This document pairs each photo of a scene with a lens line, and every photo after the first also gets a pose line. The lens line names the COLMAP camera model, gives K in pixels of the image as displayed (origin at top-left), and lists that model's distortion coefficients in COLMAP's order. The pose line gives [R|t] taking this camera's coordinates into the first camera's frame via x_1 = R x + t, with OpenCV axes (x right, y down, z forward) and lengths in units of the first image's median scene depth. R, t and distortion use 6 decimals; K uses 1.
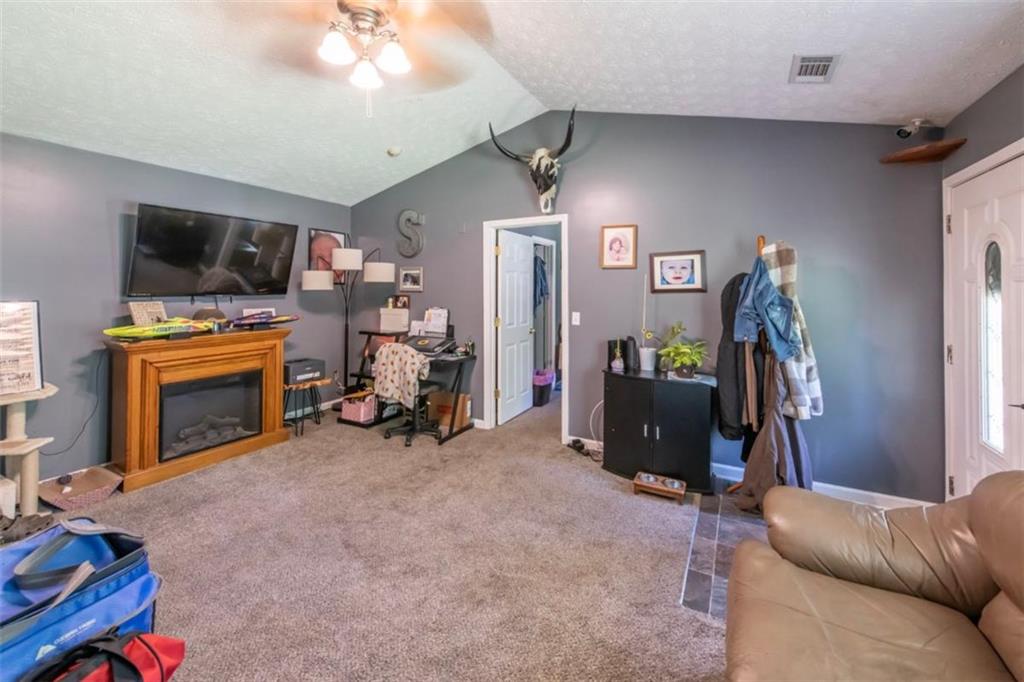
lens RADIAL K [[406.7, 0, 514.1], [0, 406.7, 284.8], [0, 0, 1]] dist [-0.000495, -0.000115]
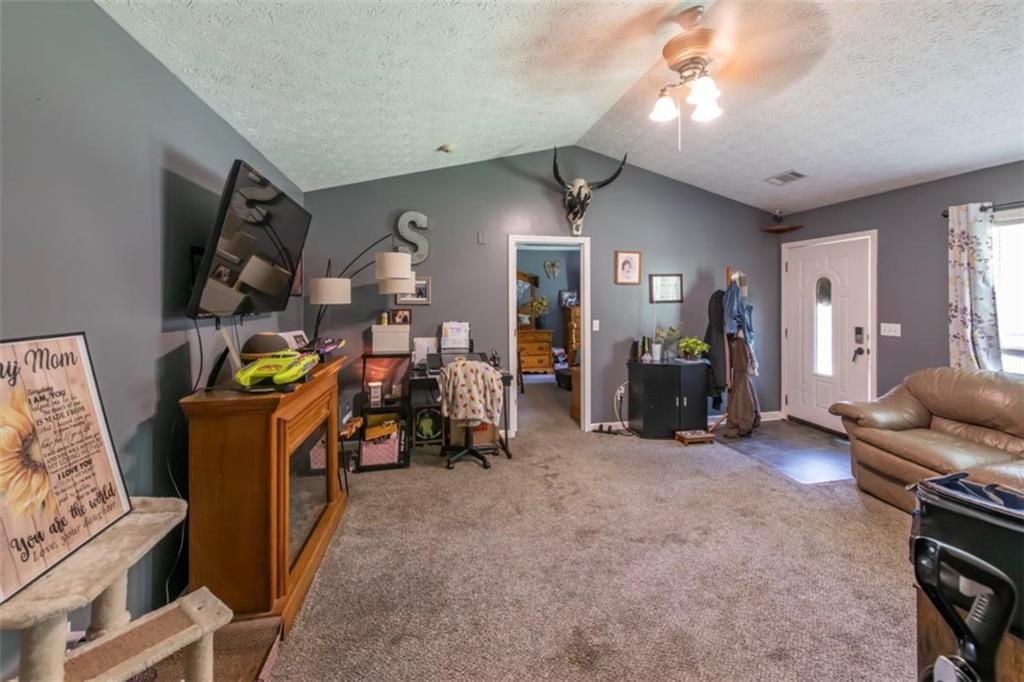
lens RADIAL K [[407.7, 0, 511.2], [0, 407.7, 301.0], [0, 0, 1]] dist [0.002702, 0.000155]
pose [[0.765614, -0.006335, 0.643269, -0.844353], [-0.002487, 0.999915, 0.012807, -0.004237], [-0.643295, -0.011405, 0.765533, 0.246706]]
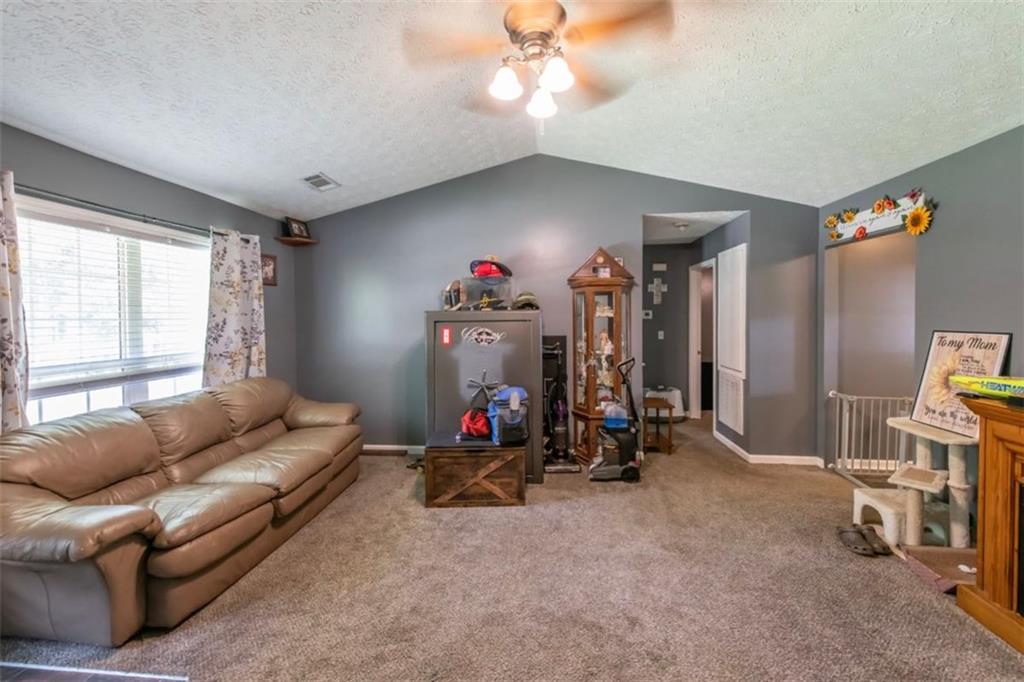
lens RADIAL K [[435.1, 0, 507.7], [0, 435.1, 324.7], [0, 0, 1]] dist [0.001510, 0.000106]
pose [[-0.925621, 0.008640, -0.378353, 0.055203], [0.006834, 0.999958, 0.006115, 0.007711], [0.378390, 0.003074, -0.925641, 1.103994]]
